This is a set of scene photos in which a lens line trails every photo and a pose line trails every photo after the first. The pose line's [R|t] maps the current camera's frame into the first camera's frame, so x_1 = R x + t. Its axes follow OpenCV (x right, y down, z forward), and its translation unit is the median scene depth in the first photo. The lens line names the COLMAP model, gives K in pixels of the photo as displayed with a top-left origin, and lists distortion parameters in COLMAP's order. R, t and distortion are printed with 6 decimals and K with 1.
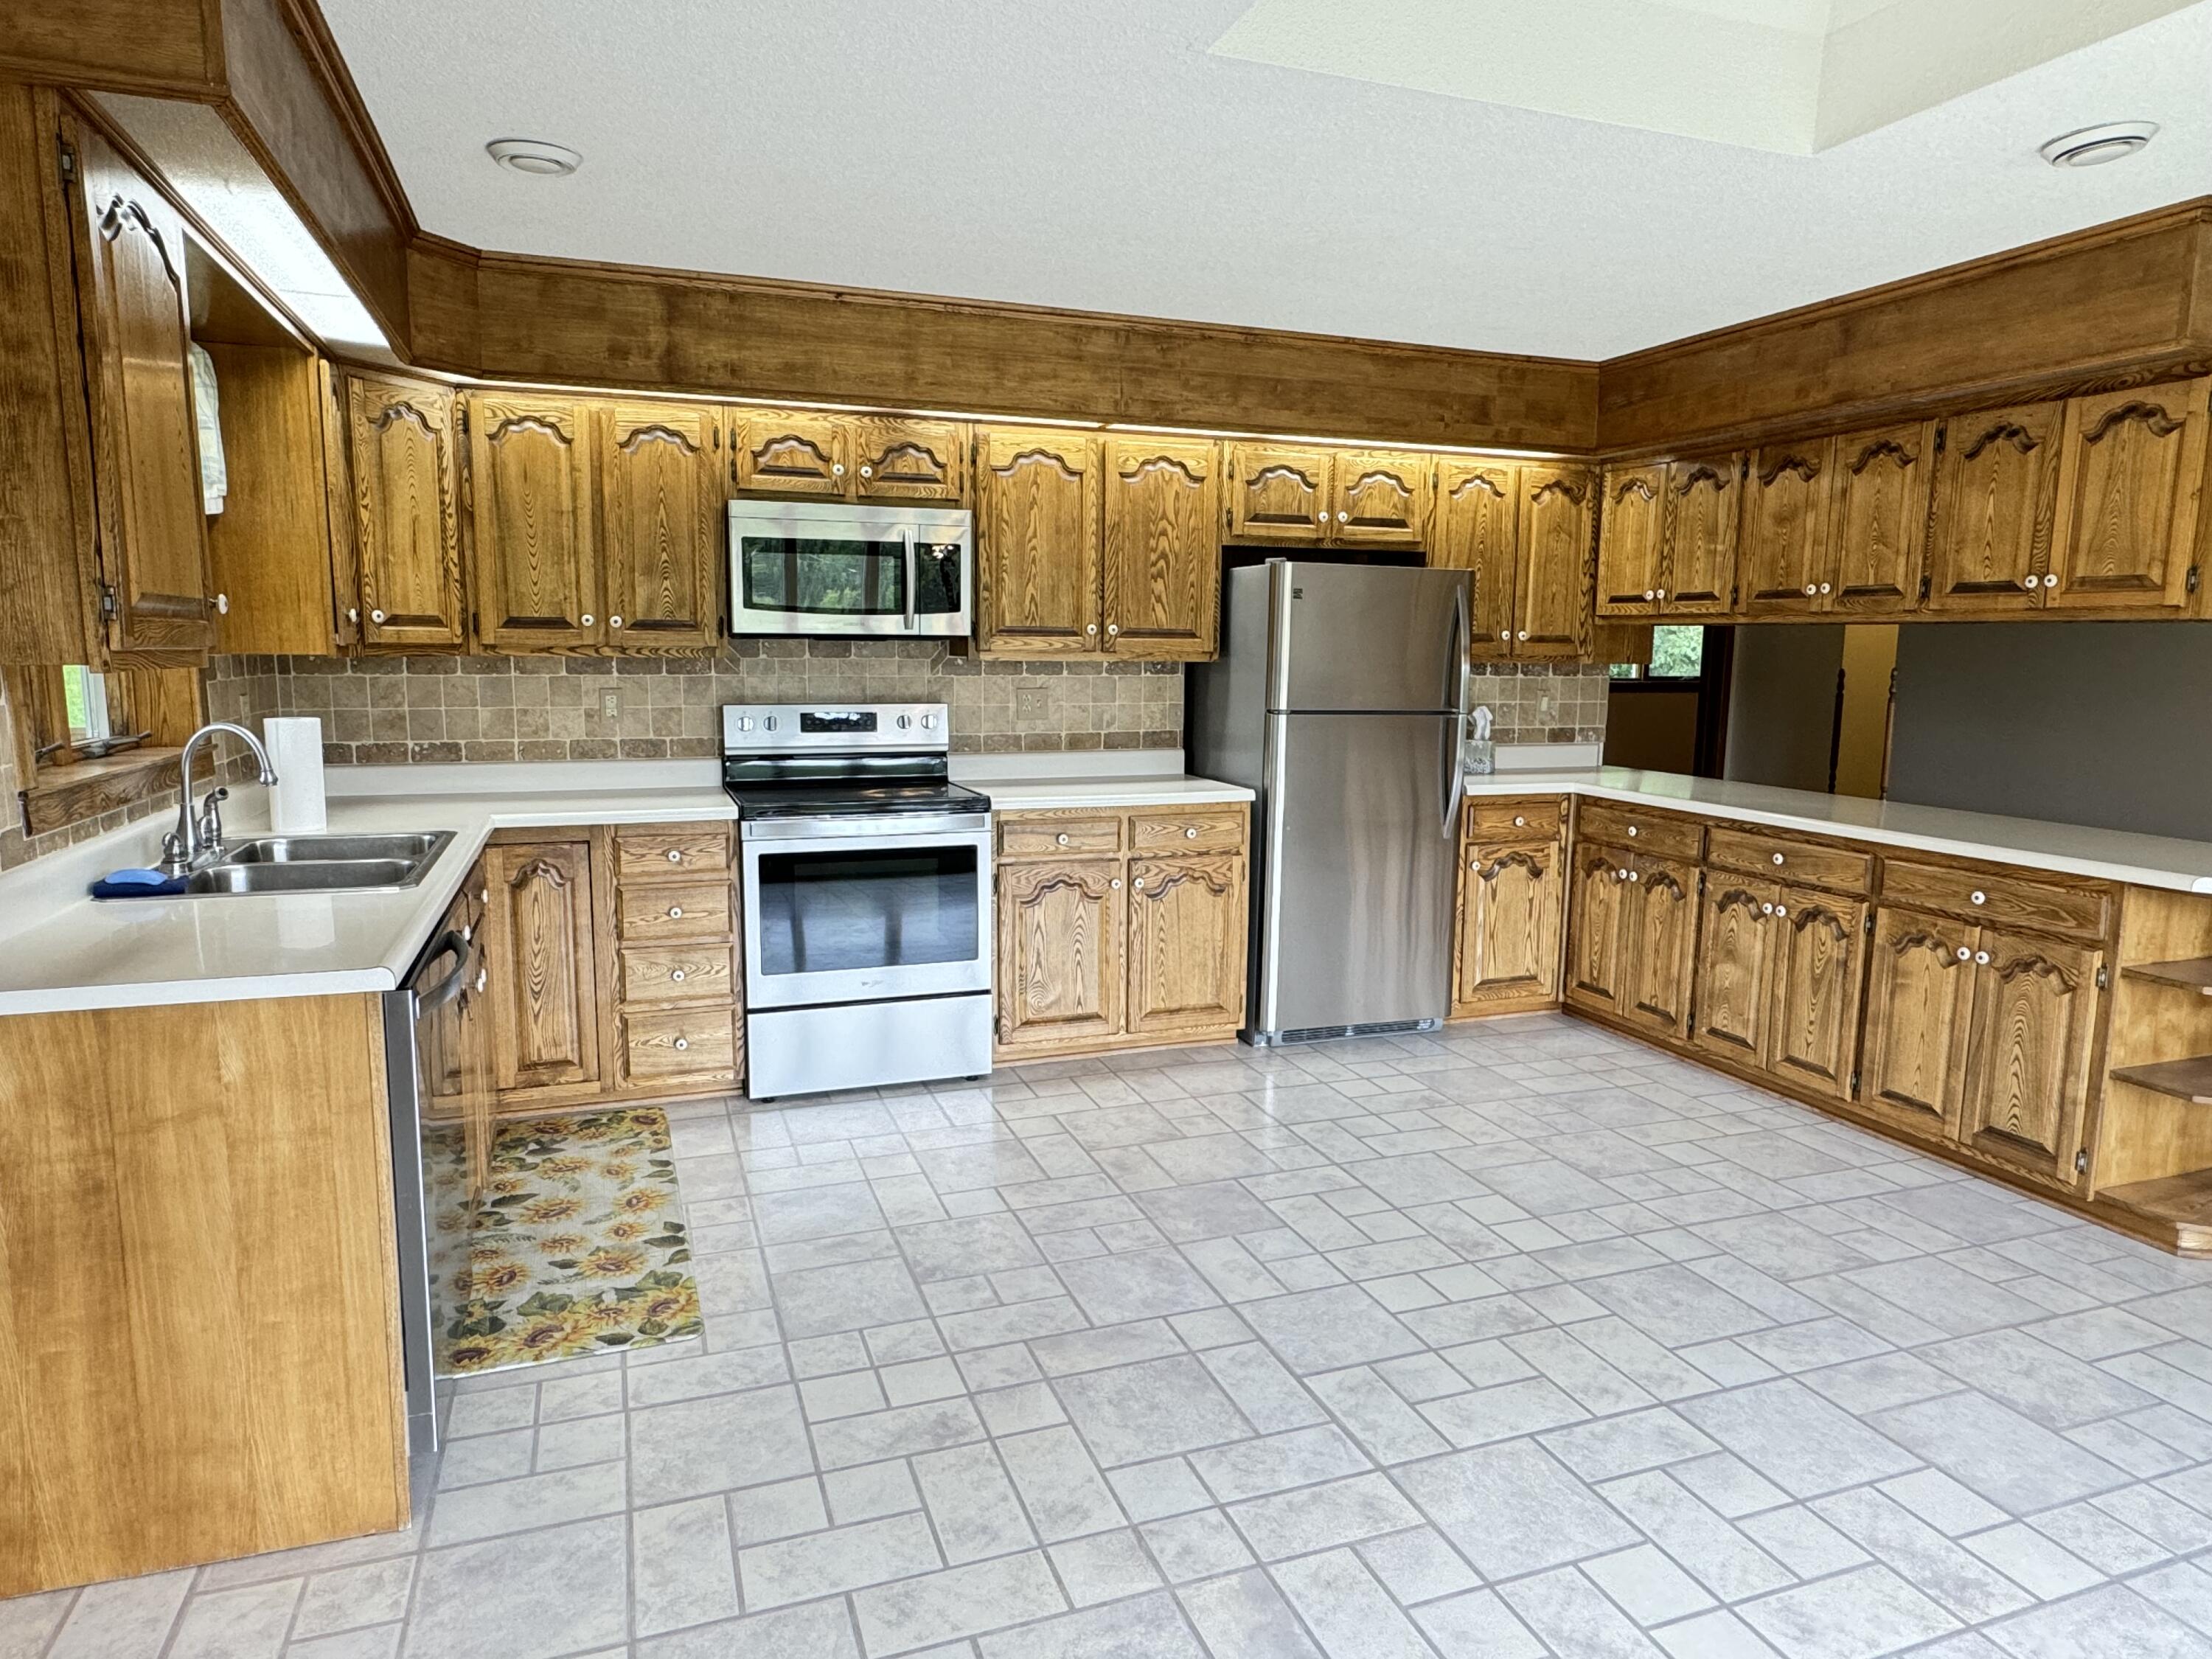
lens RADIAL K [[1350.6, 0, 1104.8], [0, 1350.6, 830.0], [0, 0, 1]] dist [-0.002635, 0.002649]
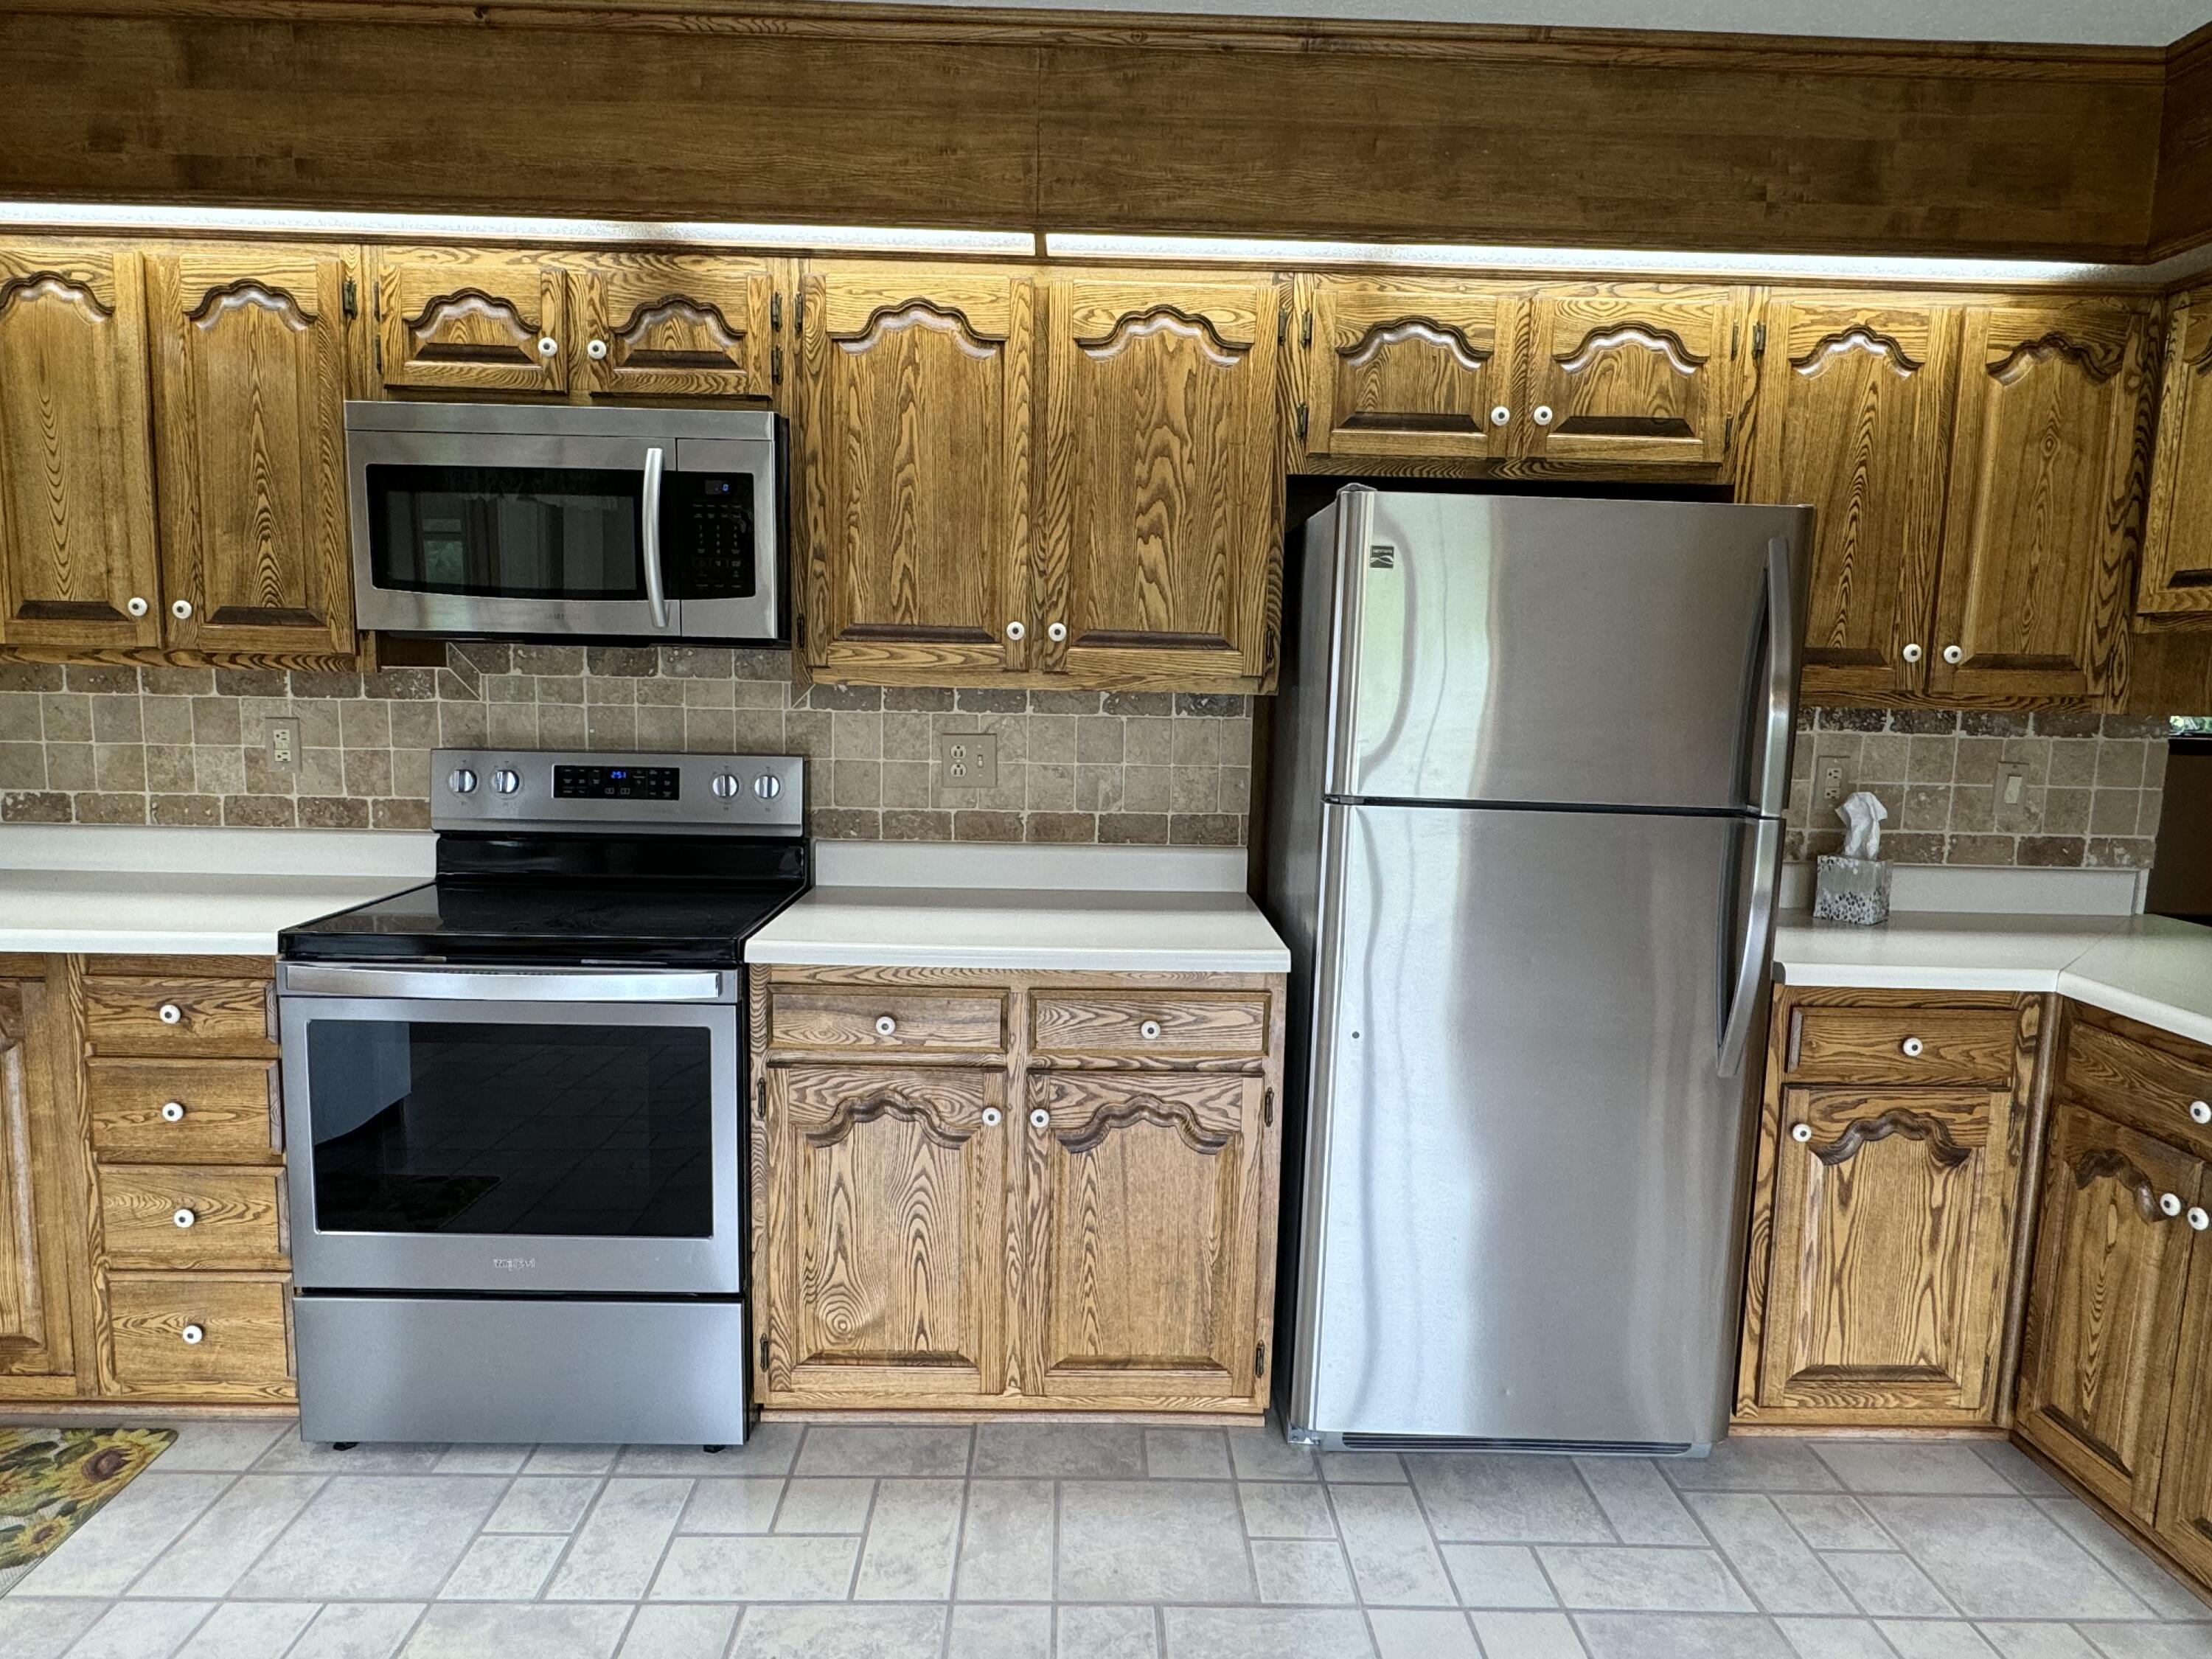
lens RADIAL K [[1350.6, 0, 1094.1], [0, 1350.6, 831.1], [0, 0, 1]] dist [-0.002635, 0.002649]
pose [[0.945434, 0.051534, -0.321713, 0.200590], [-0.057989, 0.998262, -0.010507, -0.064624], [0.320612, 0.028589, 0.946779, 0.501257]]
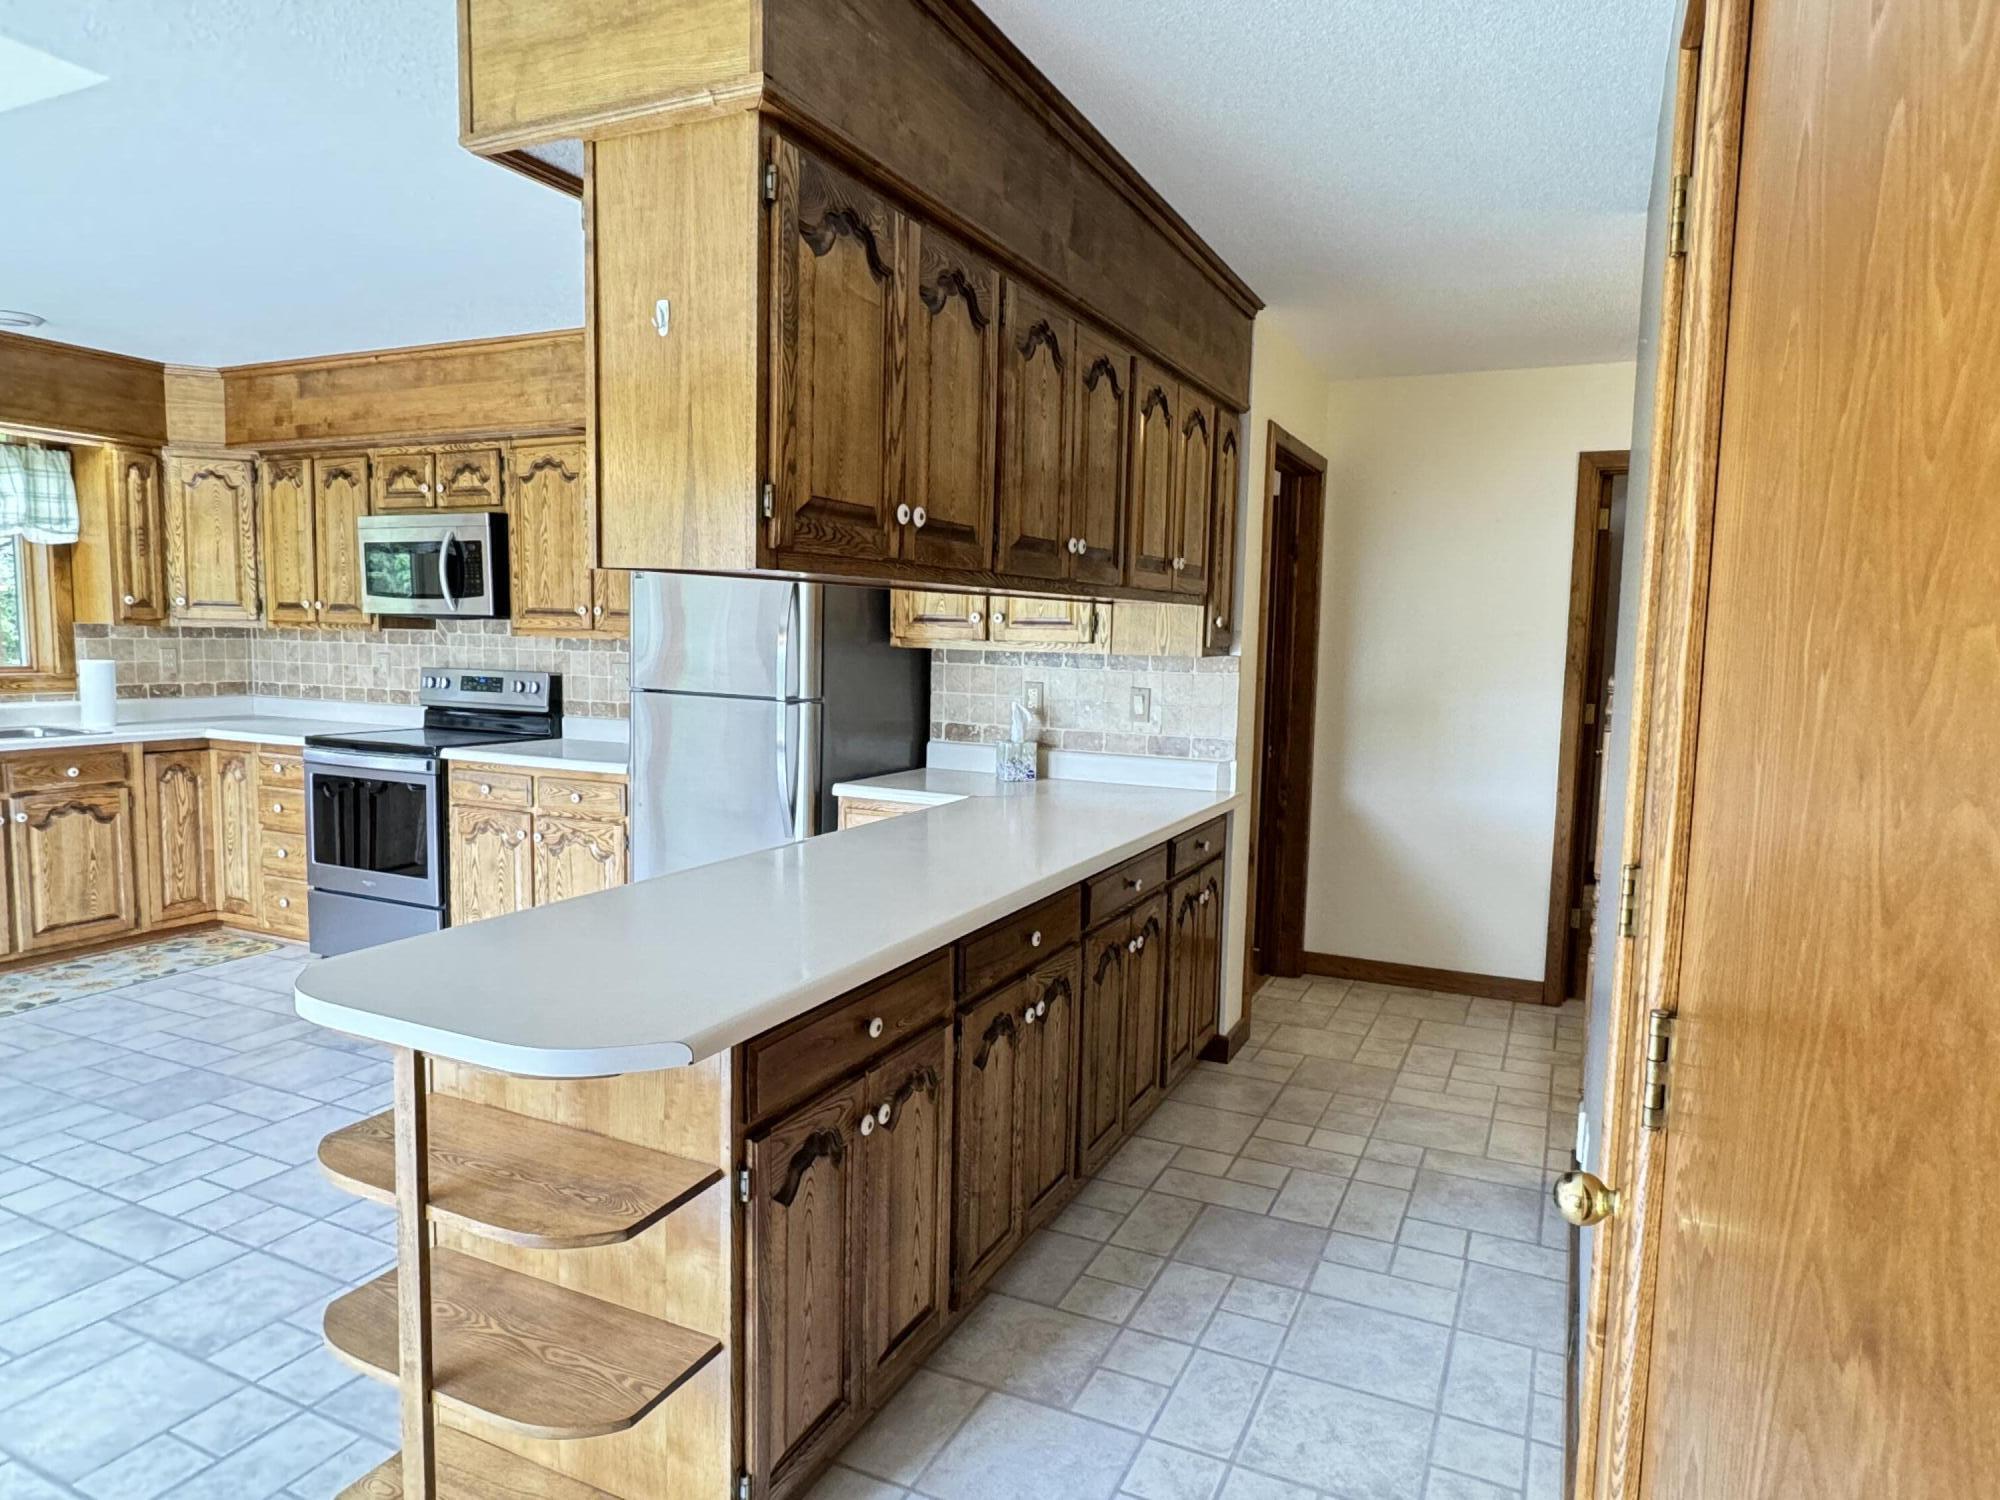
lens RADIAL K [[1221.1, 0, 1004.8], [0, 1221.1, 751.8], [0, 0, 1]] dist [-0.002635, 0.002649]
pose [[0.703166, 0.074788, -0.707081, 0.970468], [-0.112692, 0.993605, -0.006975, -0.064489], [0.702038, 0.084587, 0.707098, 0.542475]]
